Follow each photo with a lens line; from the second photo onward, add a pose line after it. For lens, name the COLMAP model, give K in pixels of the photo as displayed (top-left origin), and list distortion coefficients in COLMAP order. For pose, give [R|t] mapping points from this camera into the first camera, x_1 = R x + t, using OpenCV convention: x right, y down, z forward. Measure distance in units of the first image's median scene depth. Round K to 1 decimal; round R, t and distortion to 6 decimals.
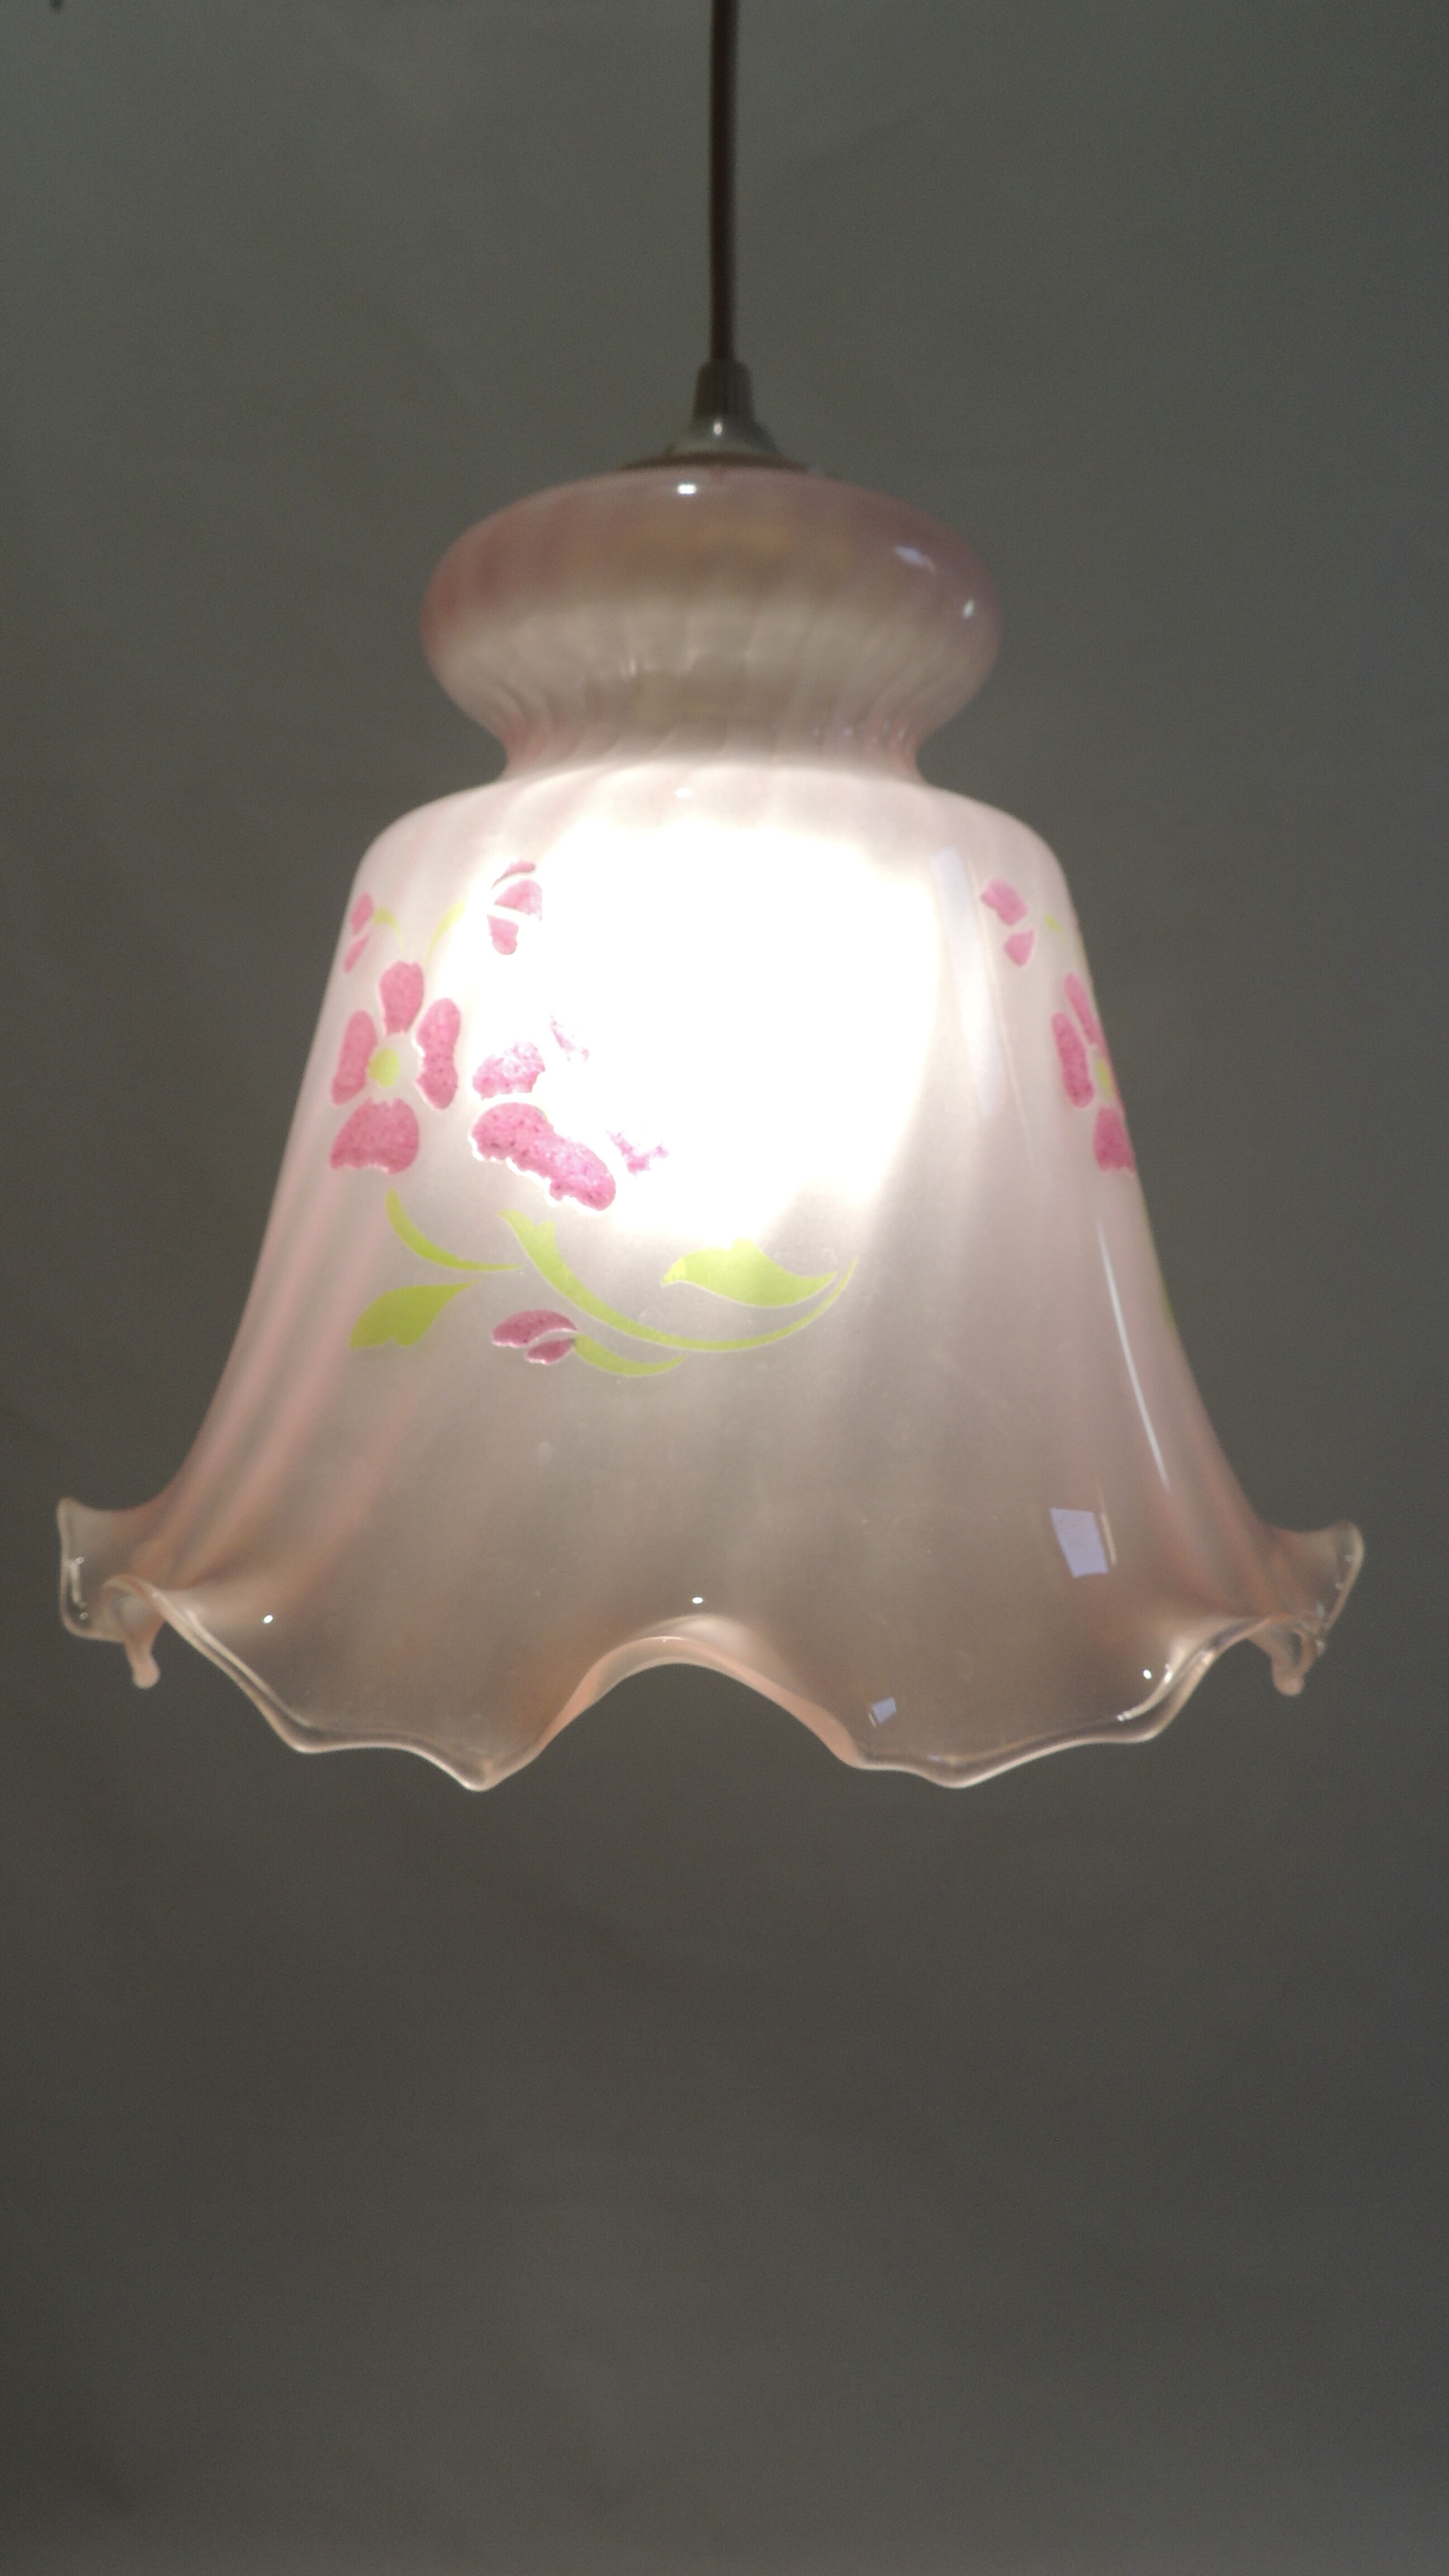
lens RADIAL K [[1840.8, 0, 724.5], [0, 1840.8, 1288.0], [0, 0, 1]] dist [0.365885, -0.000039]
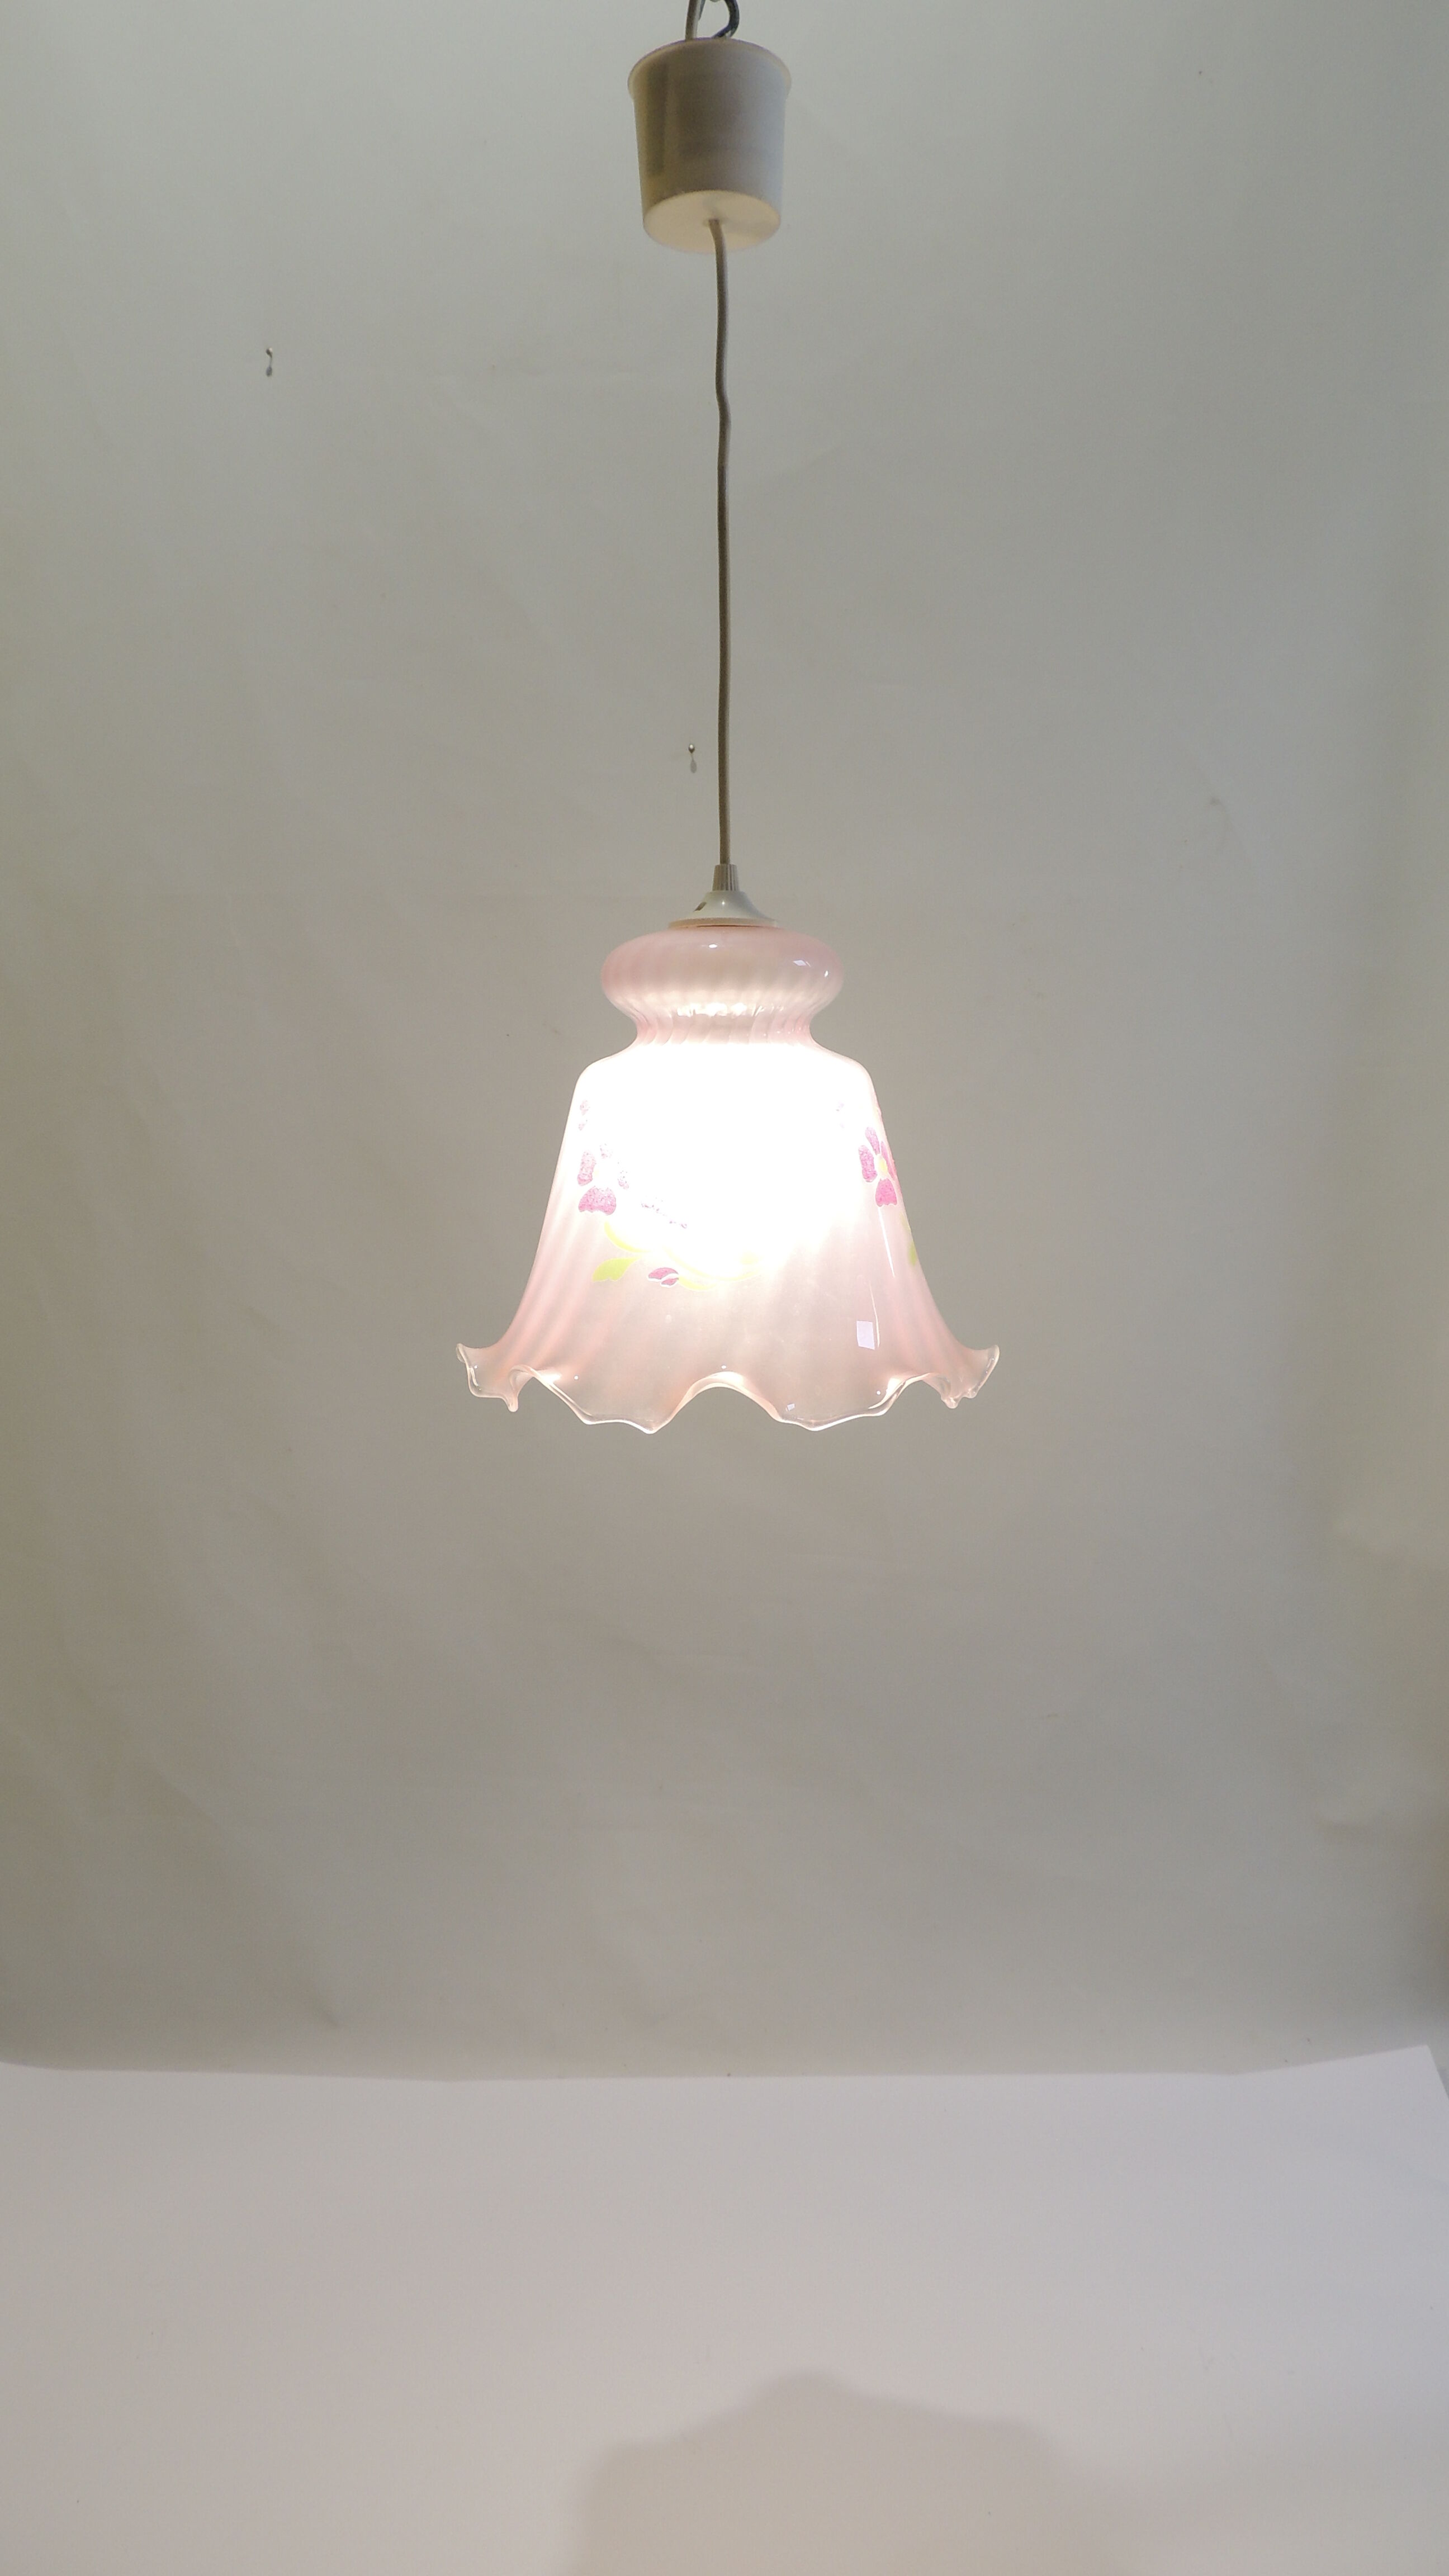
lens RADIAL K [[1817.6, 0, 724.5], [0, 1817.6, 1288.0], [0, 0, 1]] dist [0.000044, -0.000016]
pose [[0.999846, -0.016737, -0.005202, 0.001865], [0.016951, 0.998876, 0.044259, -0.069181], [0.004455, -0.044341, 0.999007, -1.562039]]
